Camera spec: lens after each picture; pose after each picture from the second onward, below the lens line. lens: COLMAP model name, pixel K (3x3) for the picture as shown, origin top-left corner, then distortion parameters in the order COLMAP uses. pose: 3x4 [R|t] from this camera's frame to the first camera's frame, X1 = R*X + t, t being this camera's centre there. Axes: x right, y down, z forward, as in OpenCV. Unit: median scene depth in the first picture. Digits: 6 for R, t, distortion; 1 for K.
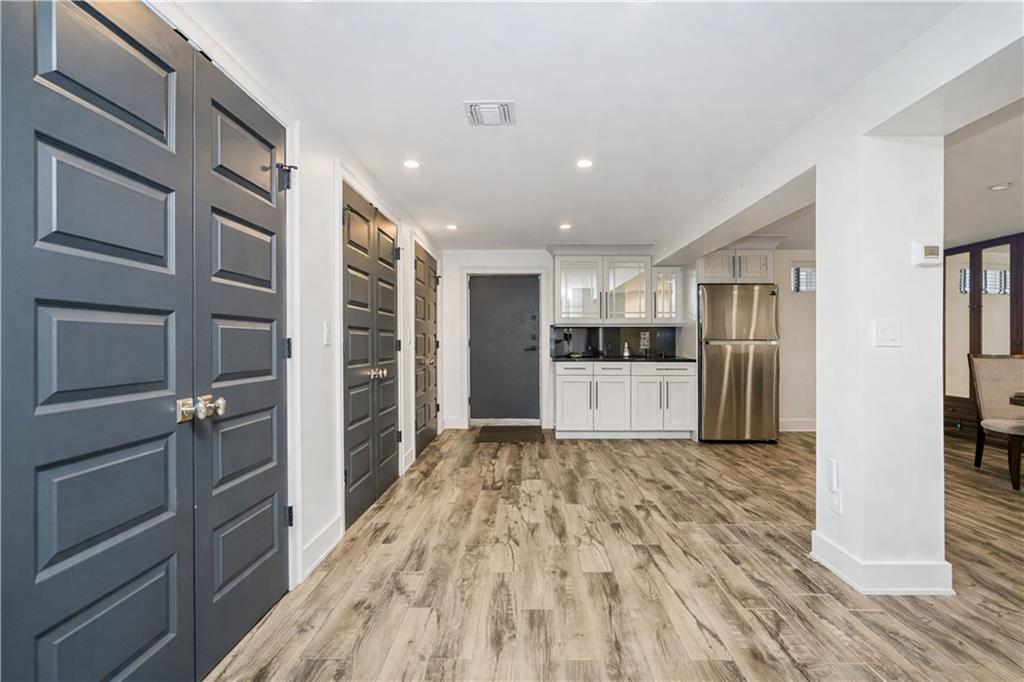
lens RADIAL K [[451.4, 0, 512.0], [0, 451.4, 341.0], [0, 0, 1]] dist [-0.001271, -0.000117]
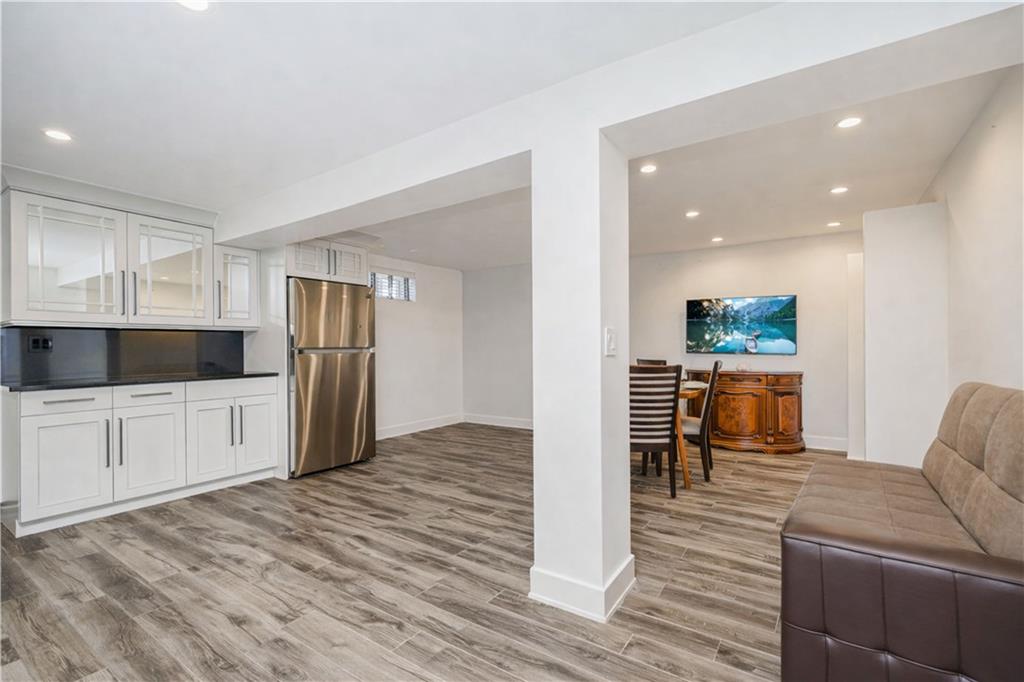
lens RADIAL K [[461.8, 0, 508.9], [0, 461.8, 349.7], [0, 0, 1]] dist [0.011887, 0.000044]
pose [[0.557781, -0.011266, 0.829912, -0.036365], [0.011287, 0.999918, 0.005988, -0.000279], [-0.829911, 0.006027, 0.557863, 0.229948]]
